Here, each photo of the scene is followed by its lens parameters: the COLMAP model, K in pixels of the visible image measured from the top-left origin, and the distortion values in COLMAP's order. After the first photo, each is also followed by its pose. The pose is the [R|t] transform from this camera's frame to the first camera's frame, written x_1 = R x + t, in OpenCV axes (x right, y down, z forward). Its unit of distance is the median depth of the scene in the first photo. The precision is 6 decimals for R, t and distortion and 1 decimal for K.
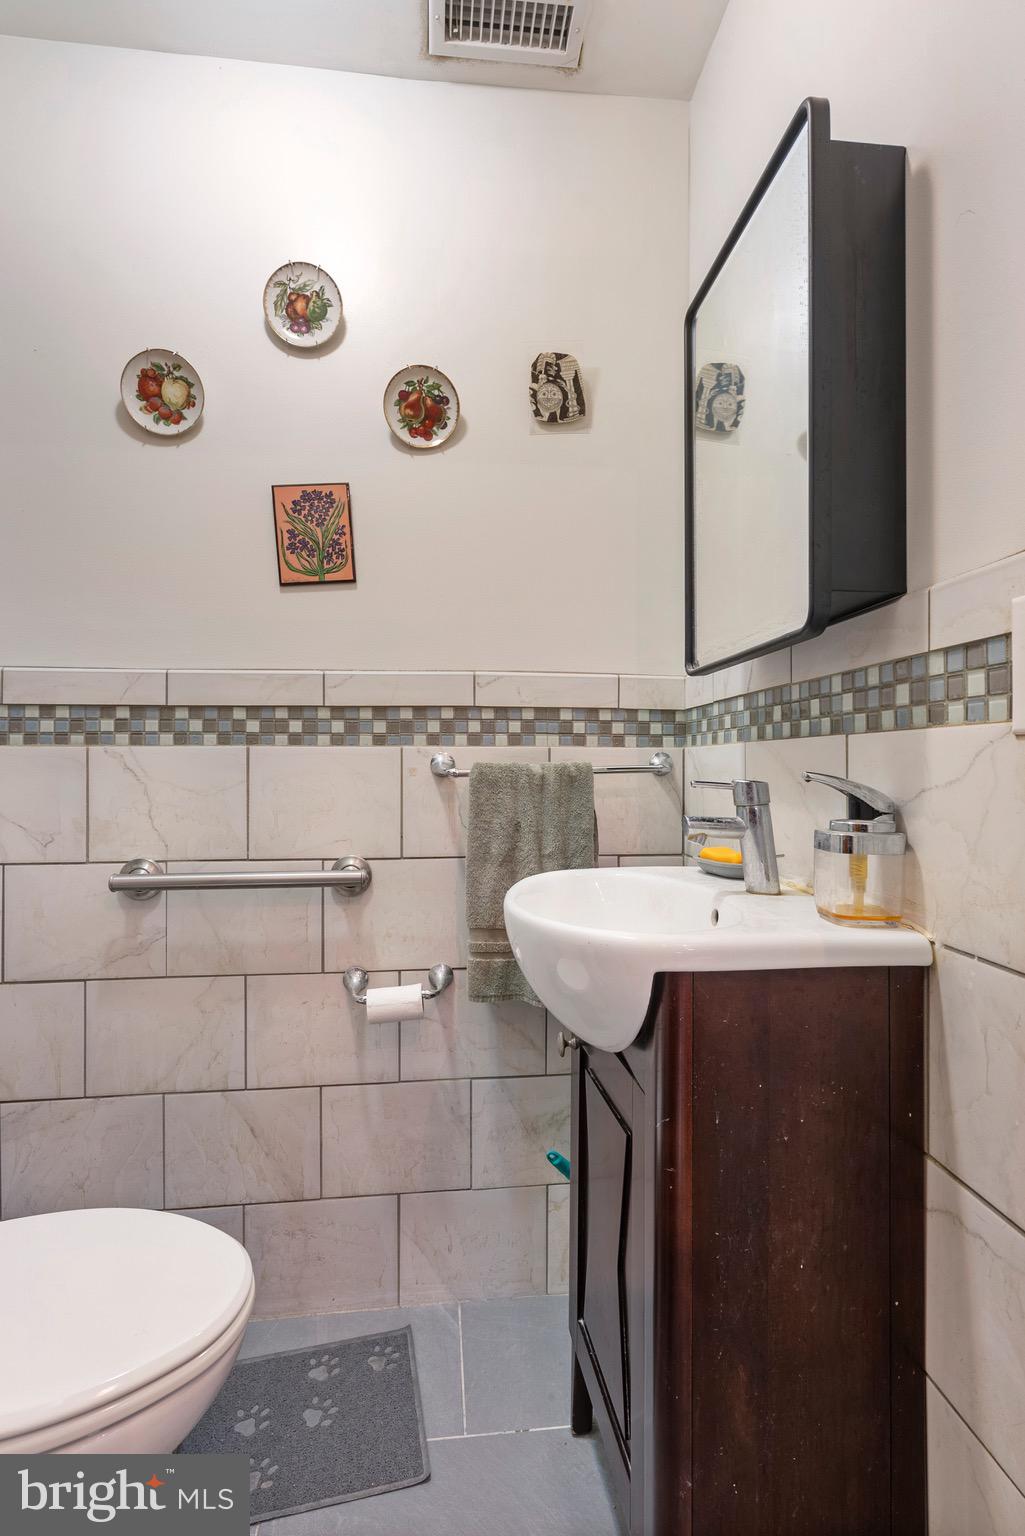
lens RADIAL K [[713.1, 0, 510.0], [0, 713.1, 773.8], [0, 0, 1]] dist [-0.007812, 0.002931]
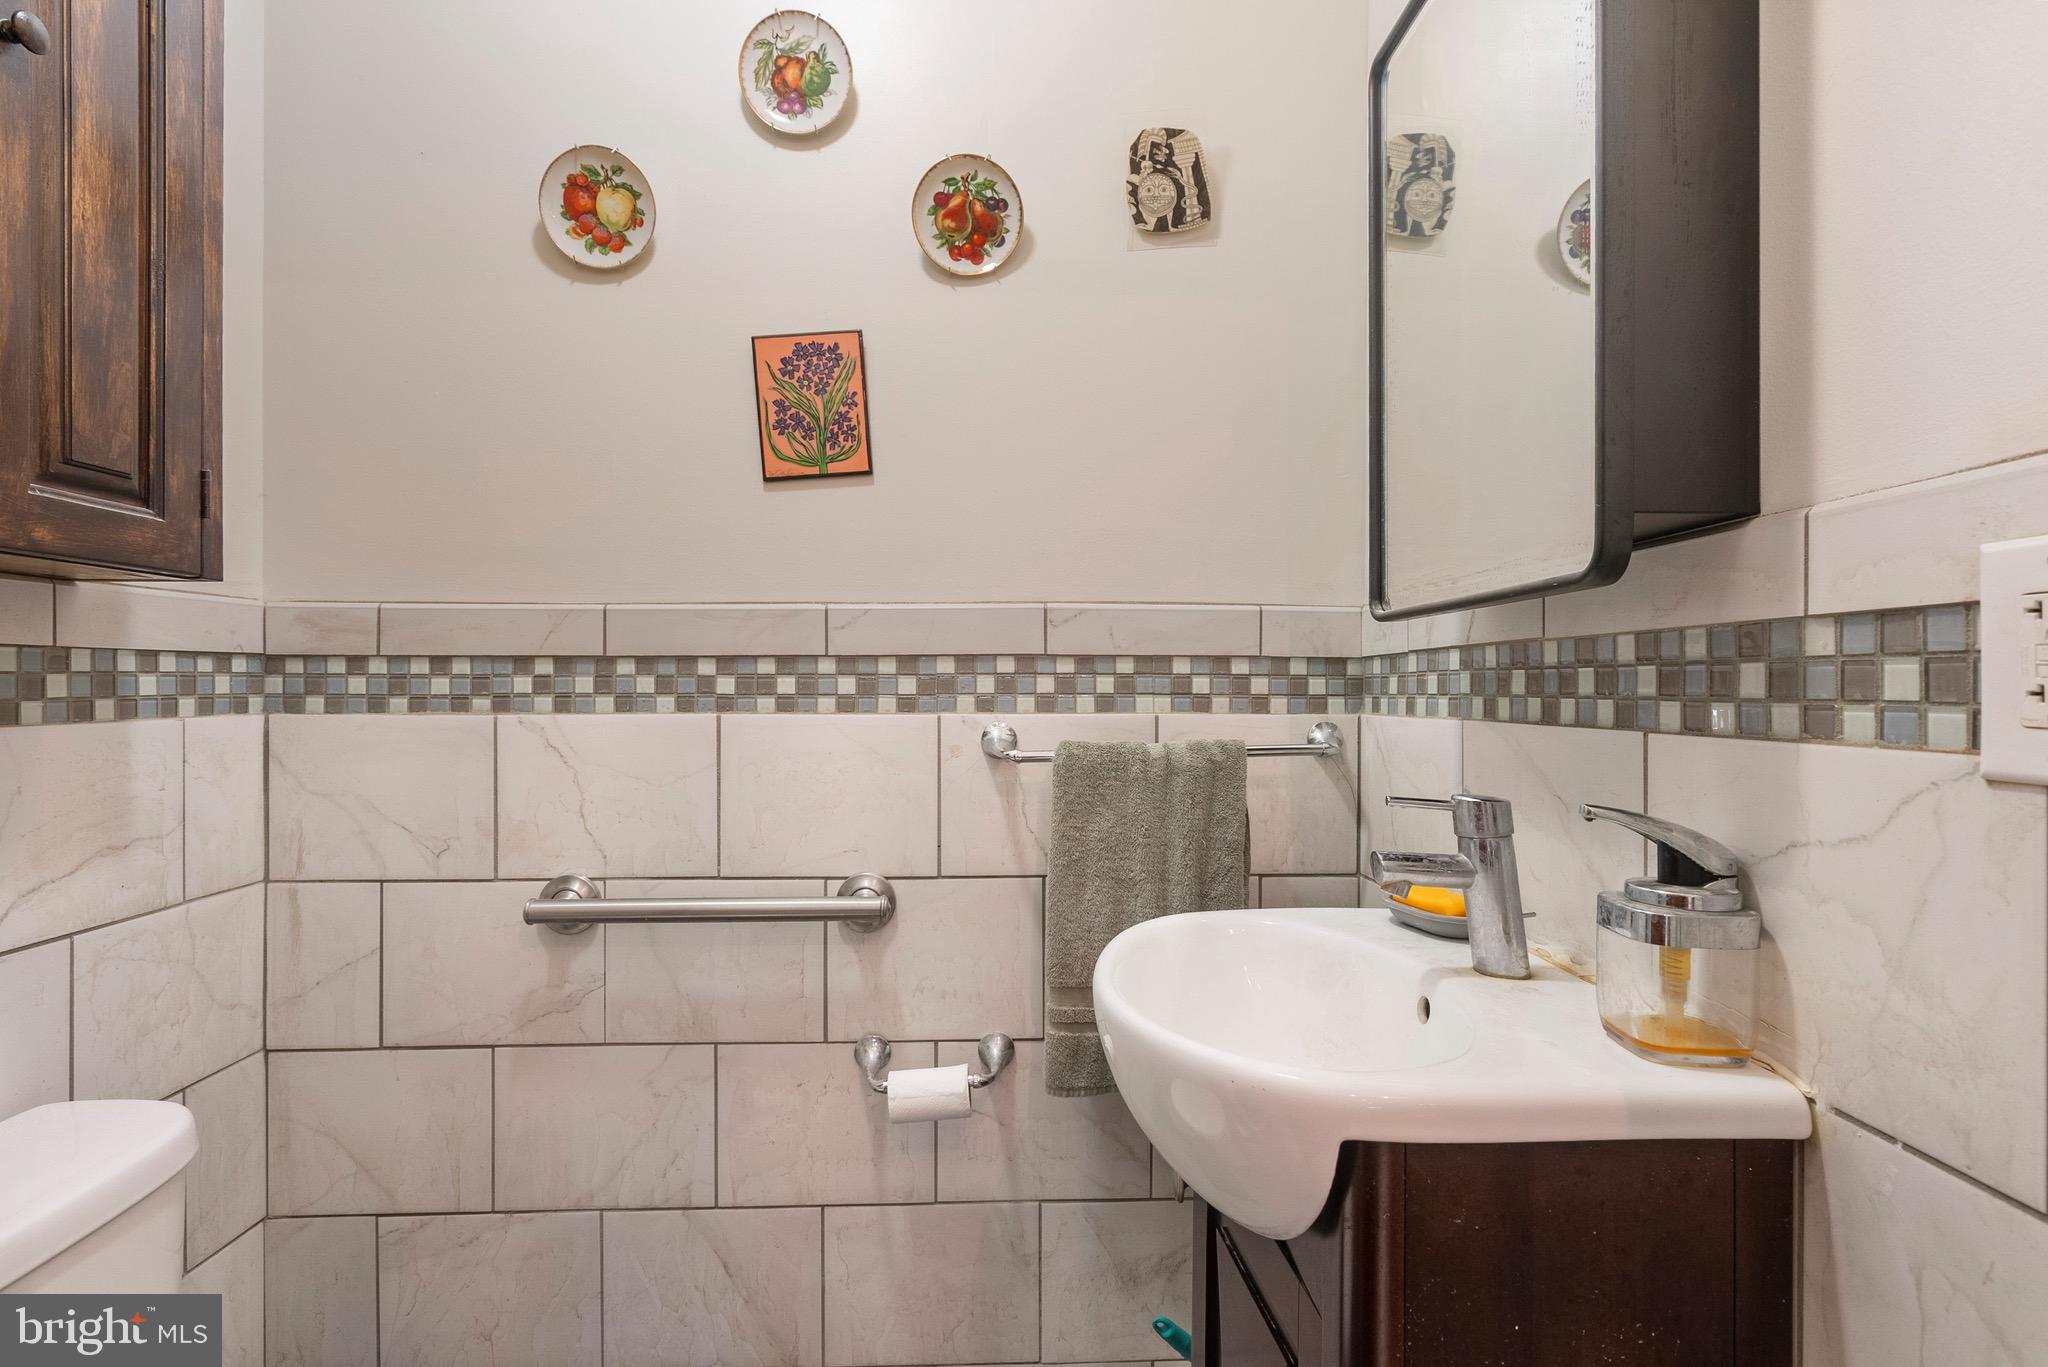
lens RADIAL K [[950.8, 0, 1022.0], [0, 950.8, 676.2], [0, 0, 1]] dist [-0.007812, 0.002931]
pose [[0.997710, -0.000094, -0.067643, -0.011210], [0.000247, 0.999997, 0.002247, -0.078163], [0.067642, -0.002259, 0.997707, 0.099172]]
